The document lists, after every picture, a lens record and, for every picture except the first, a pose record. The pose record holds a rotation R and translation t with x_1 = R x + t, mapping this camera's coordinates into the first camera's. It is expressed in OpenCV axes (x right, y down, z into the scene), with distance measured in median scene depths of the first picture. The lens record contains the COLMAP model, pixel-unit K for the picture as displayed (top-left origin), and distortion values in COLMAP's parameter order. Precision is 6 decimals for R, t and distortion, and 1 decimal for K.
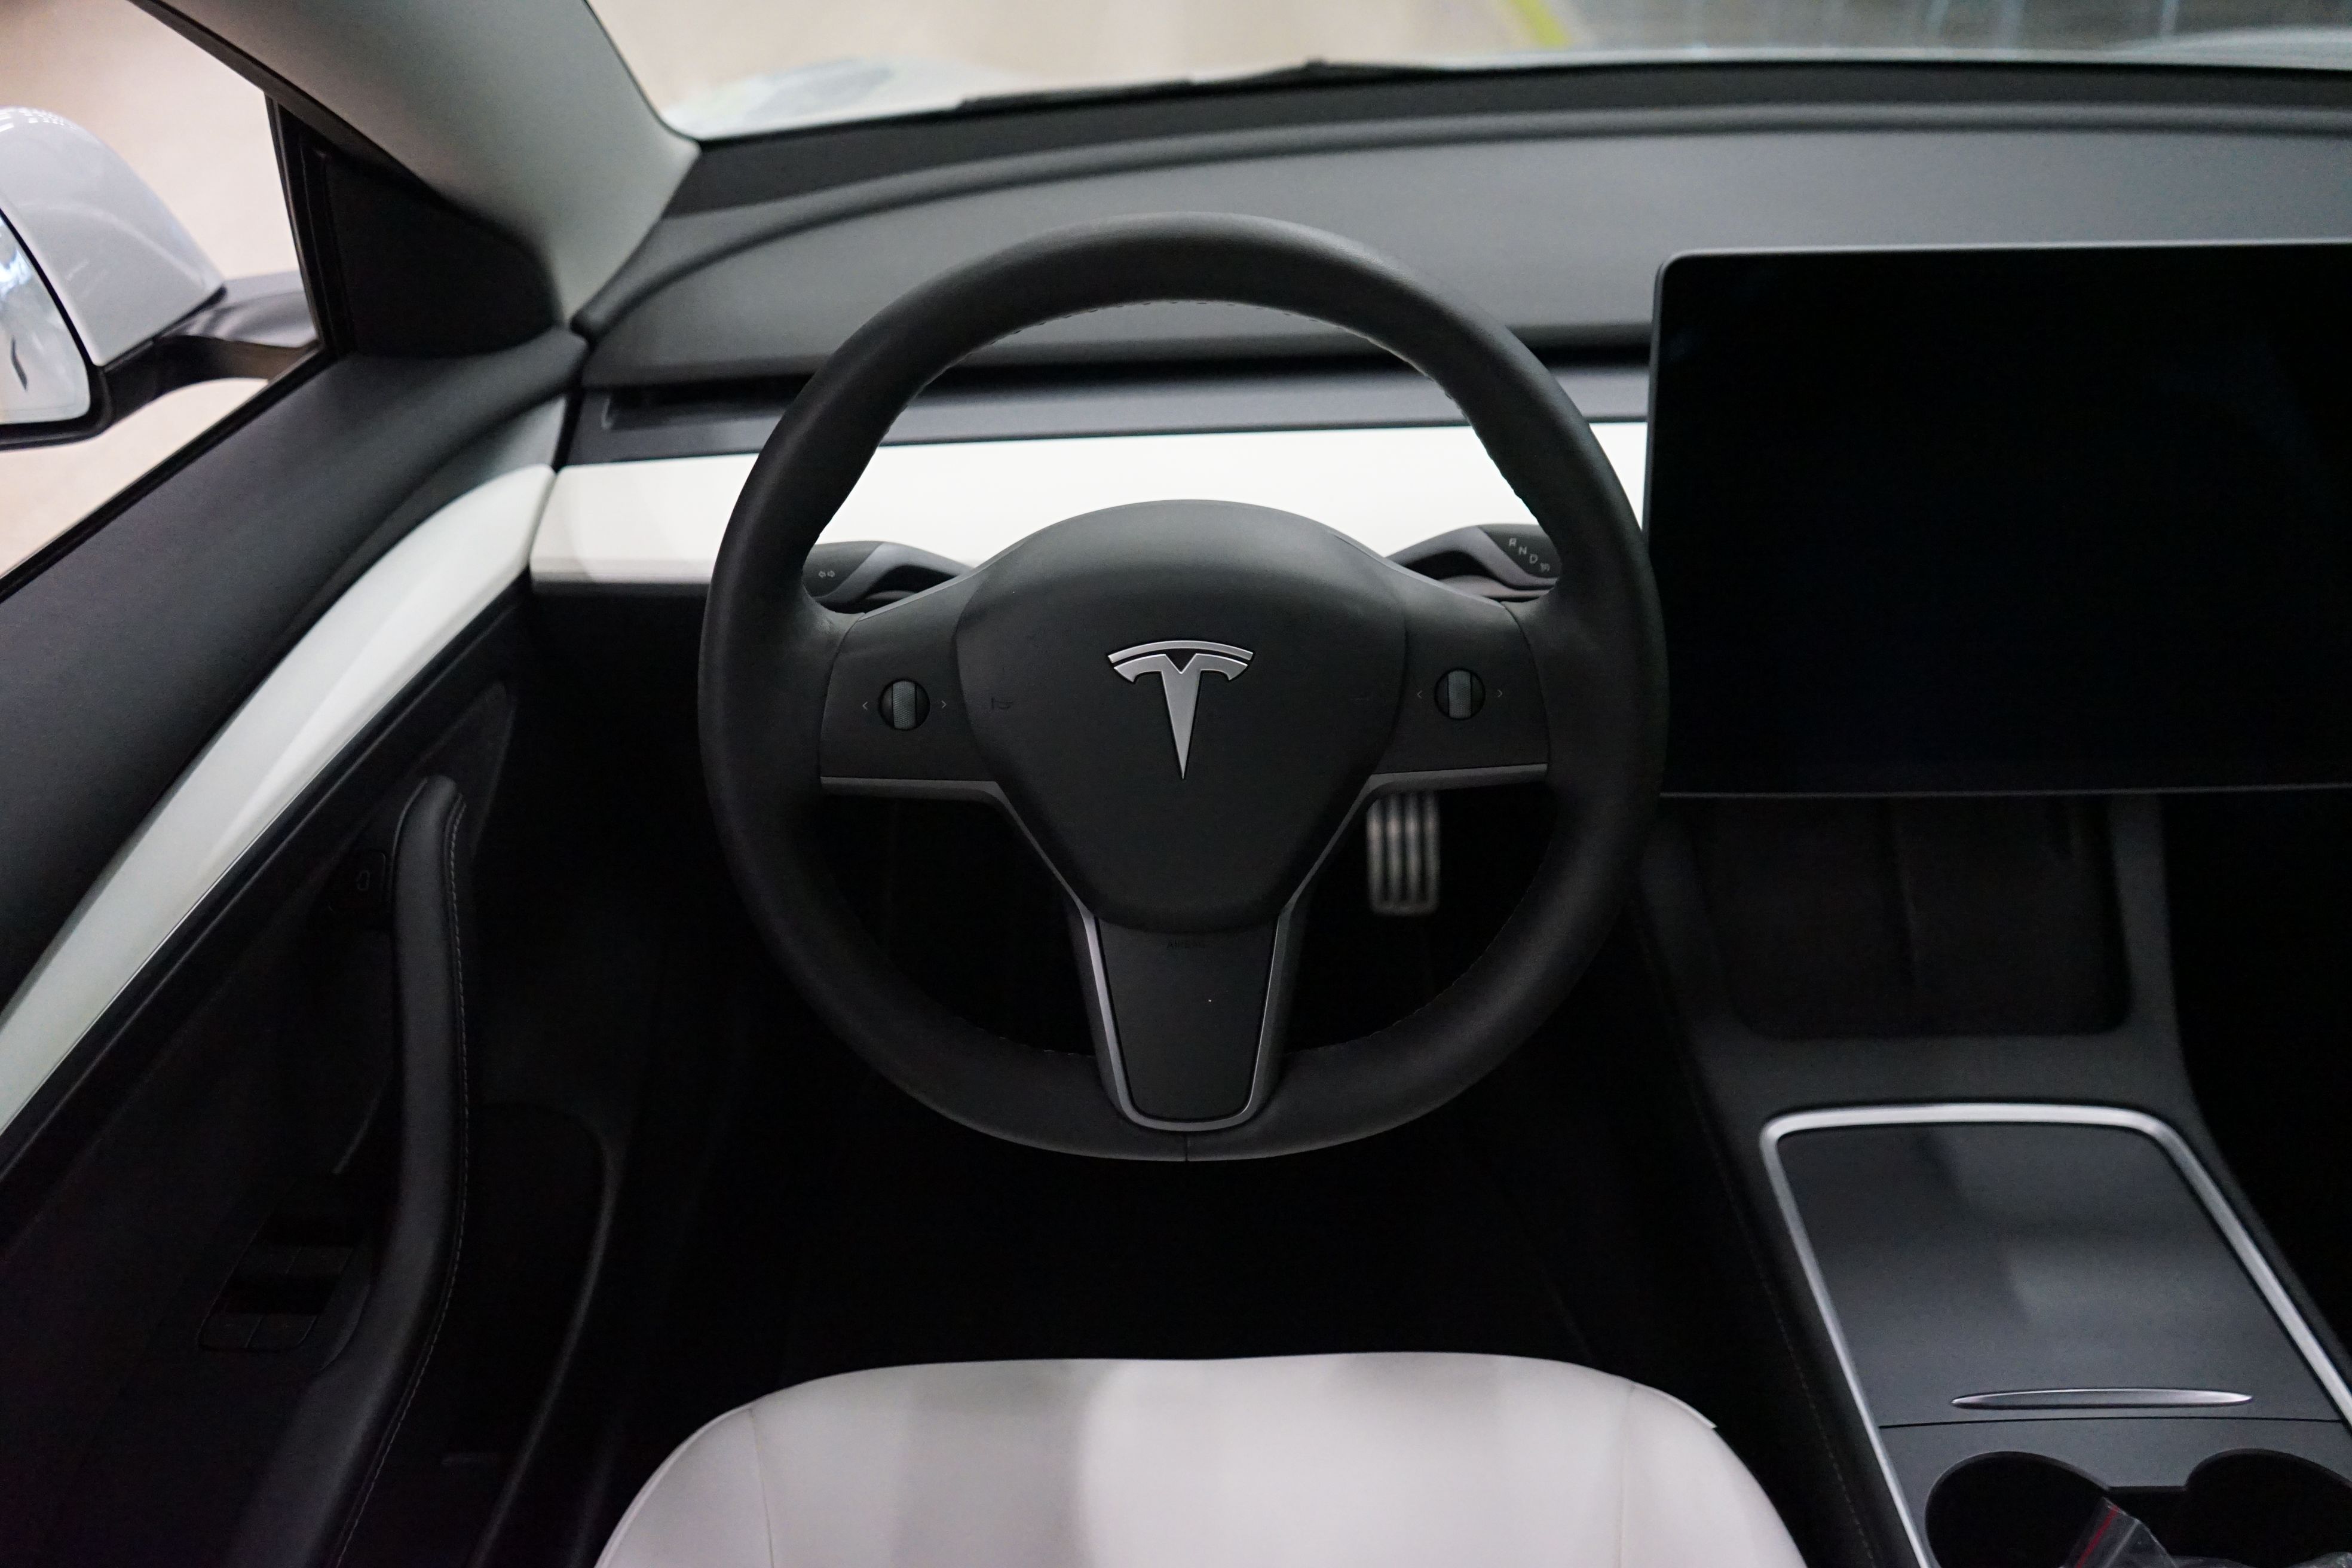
lens RADIAL K [[1888.6, 0, 1176.0], [0, 1888.6, 784.0], [0, 0, 1]] dist [-0.006180, -0.002060]
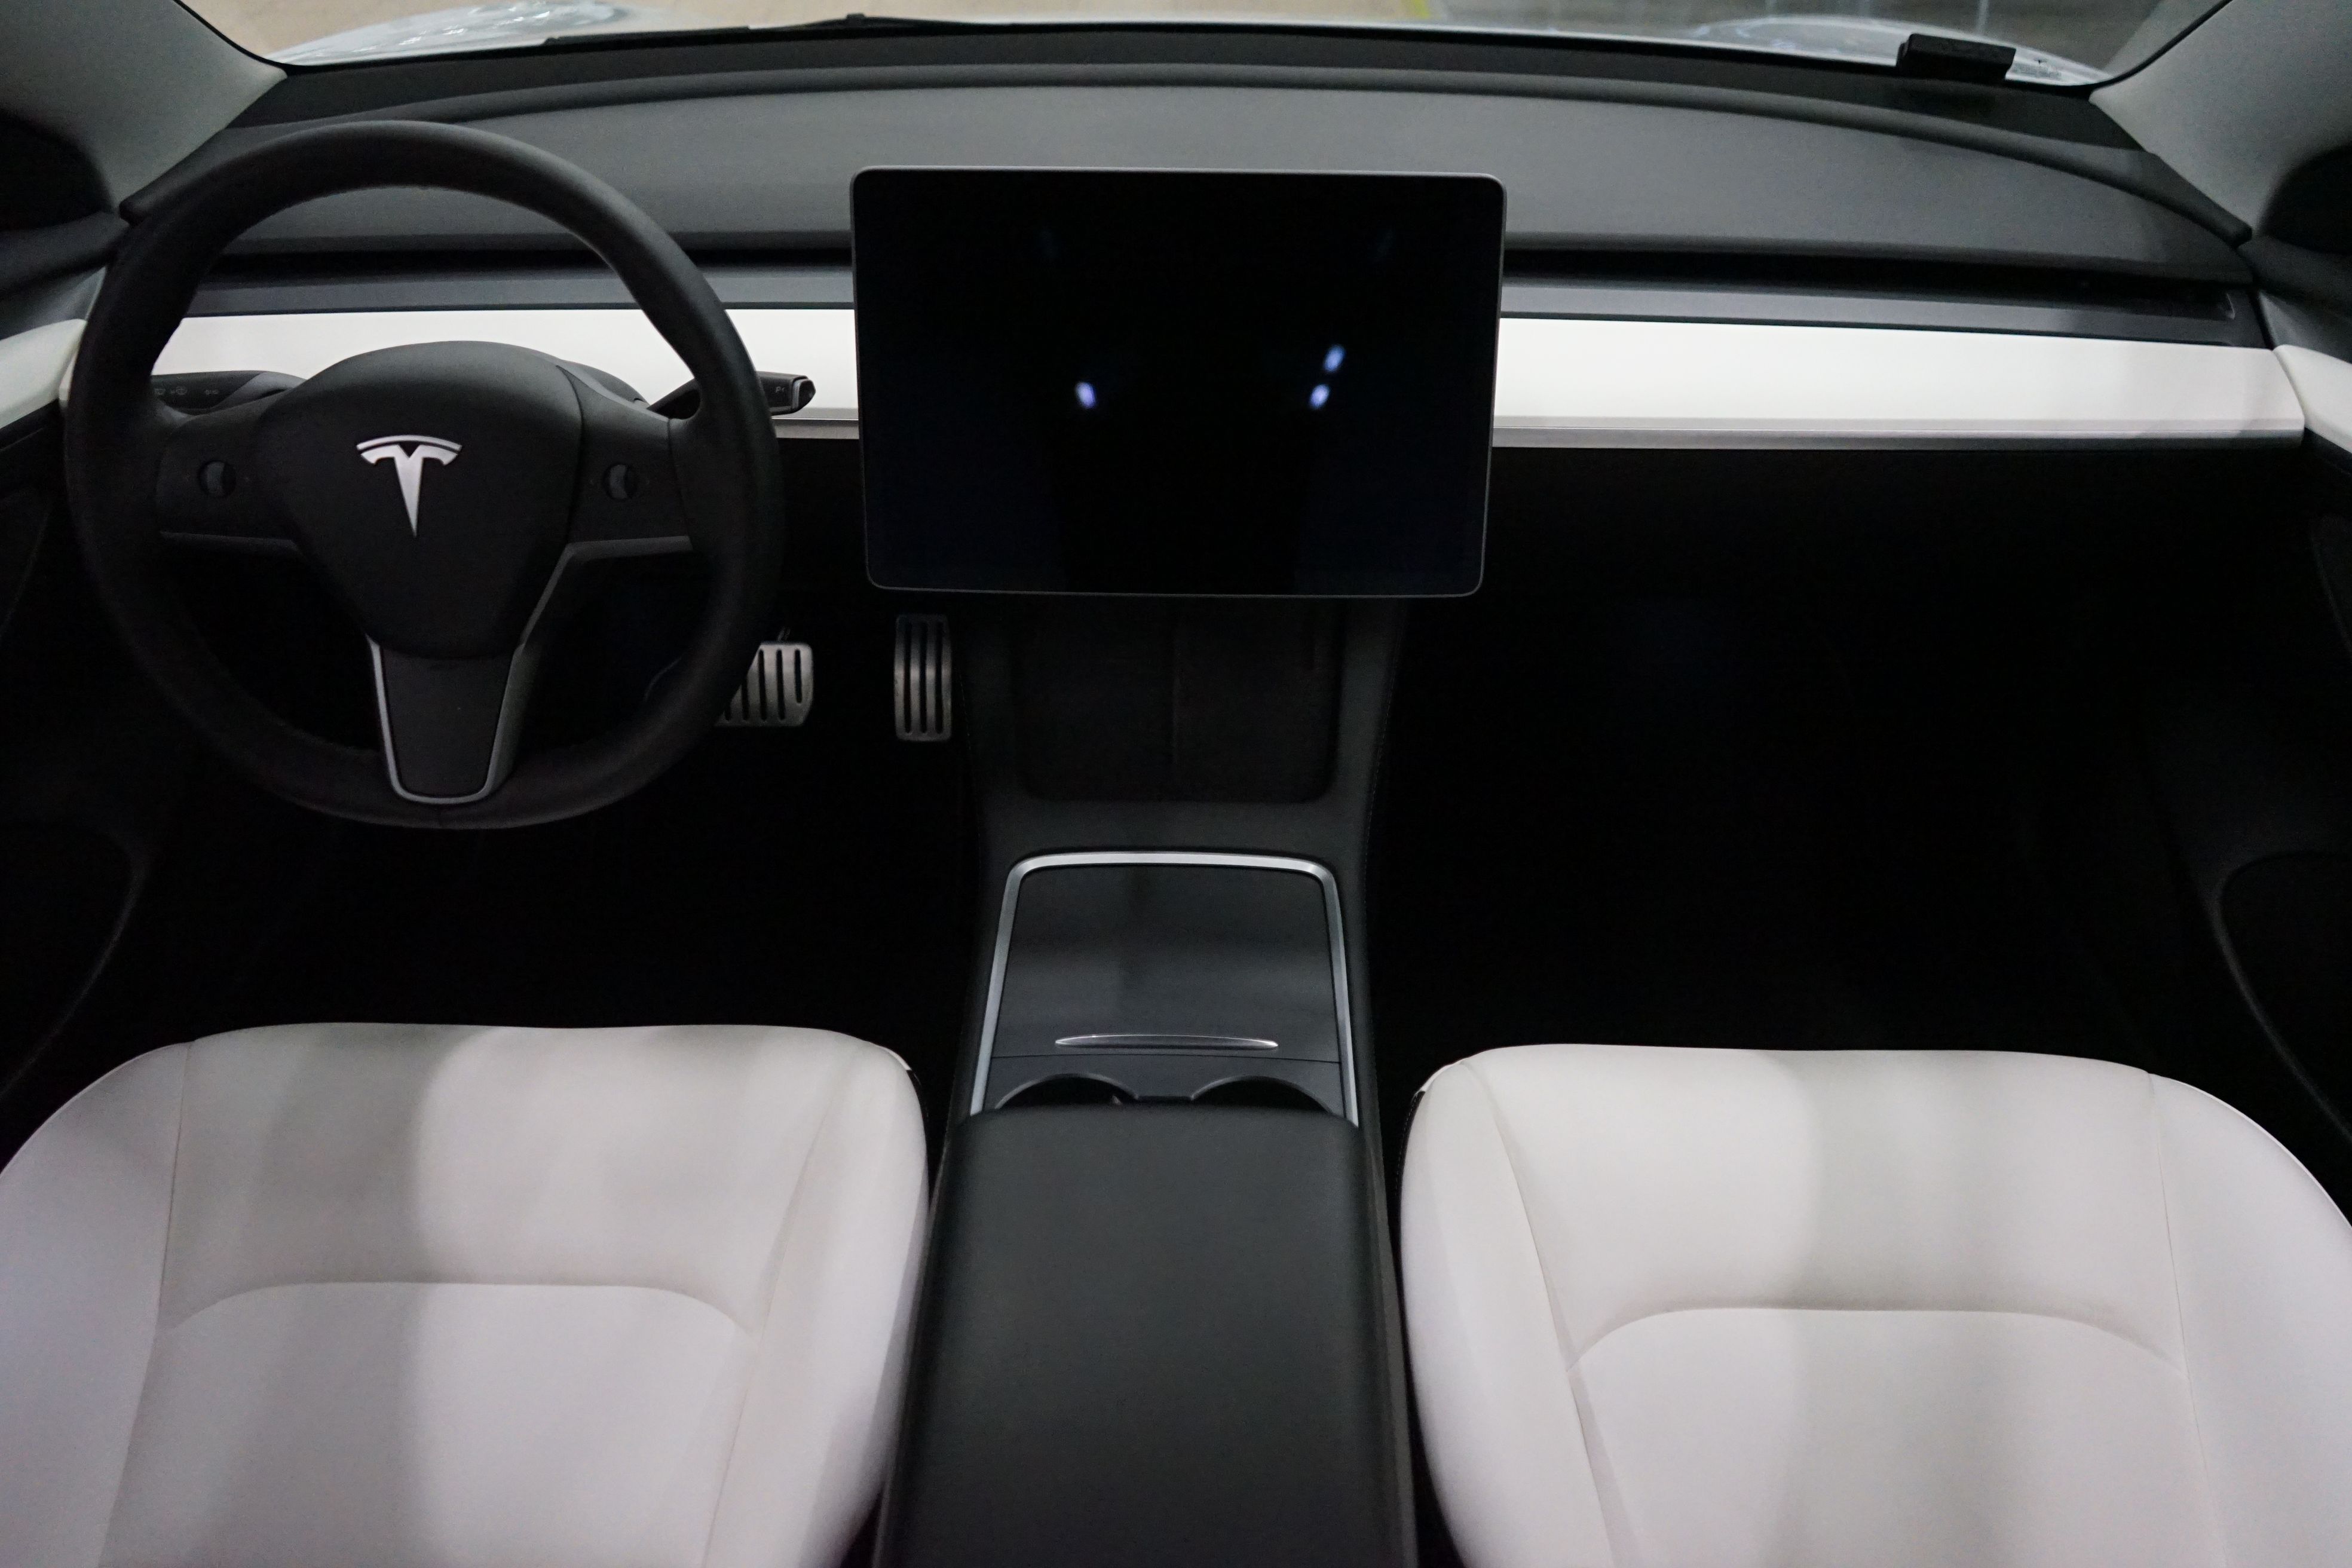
lens RADIAL K [[1926.2, 0, 1176.0], [0, 1926.2, 784.0], [0, 0, 1]] dist [0.000546, 0.006992]
pose [[0.999590, 0.025447, 0.013143, 0.442119], [-0.025670, 0.999524, 0.017089, 0.112722], [-0.012702, -0.017420, 0.999768, -0.337438]]
